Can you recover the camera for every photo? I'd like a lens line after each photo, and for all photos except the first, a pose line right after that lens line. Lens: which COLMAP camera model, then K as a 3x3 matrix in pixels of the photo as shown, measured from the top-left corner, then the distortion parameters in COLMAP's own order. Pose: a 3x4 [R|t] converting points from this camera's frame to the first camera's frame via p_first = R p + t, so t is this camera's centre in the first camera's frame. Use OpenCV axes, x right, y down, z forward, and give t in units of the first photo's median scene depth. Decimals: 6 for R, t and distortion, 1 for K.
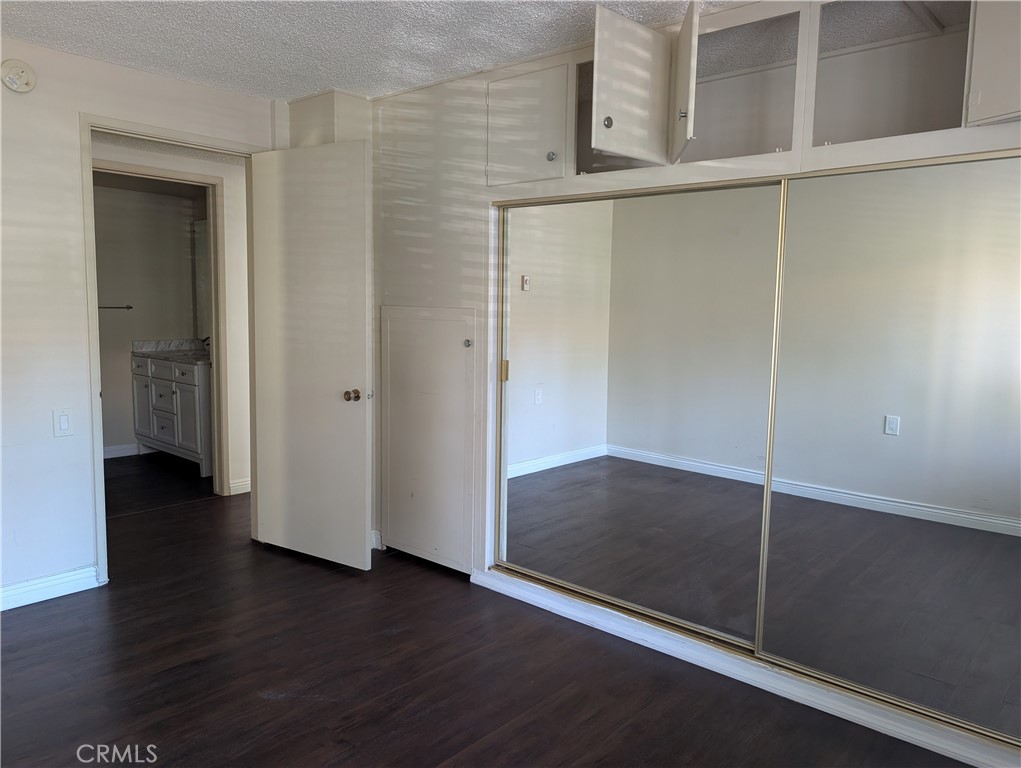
lens RADIAL K [[736.3, 0, 509.1], [0, 736.3, 381.5], [0, 0, 1]] dist [0.003667, 0.001311]
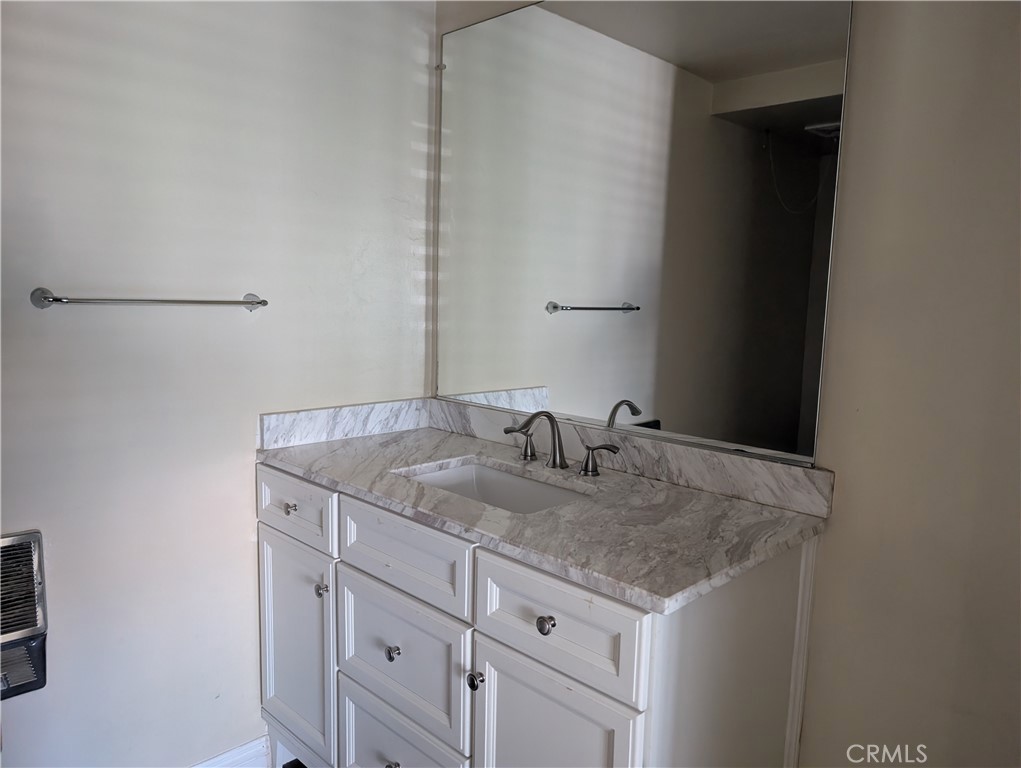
lens RADIAL K [[736.3, 0, 509.1], [0, 736.3, 381.5], [0, 0, 1]] dist [0.003667, 0.001311]
pose [[0.998805, 0.016030, -0.046166, -0.394269], [-0.015316, 0.999758, 0.015779, -0.073960], [0.046408, -0.015053, 0.998809, 0.701293]]
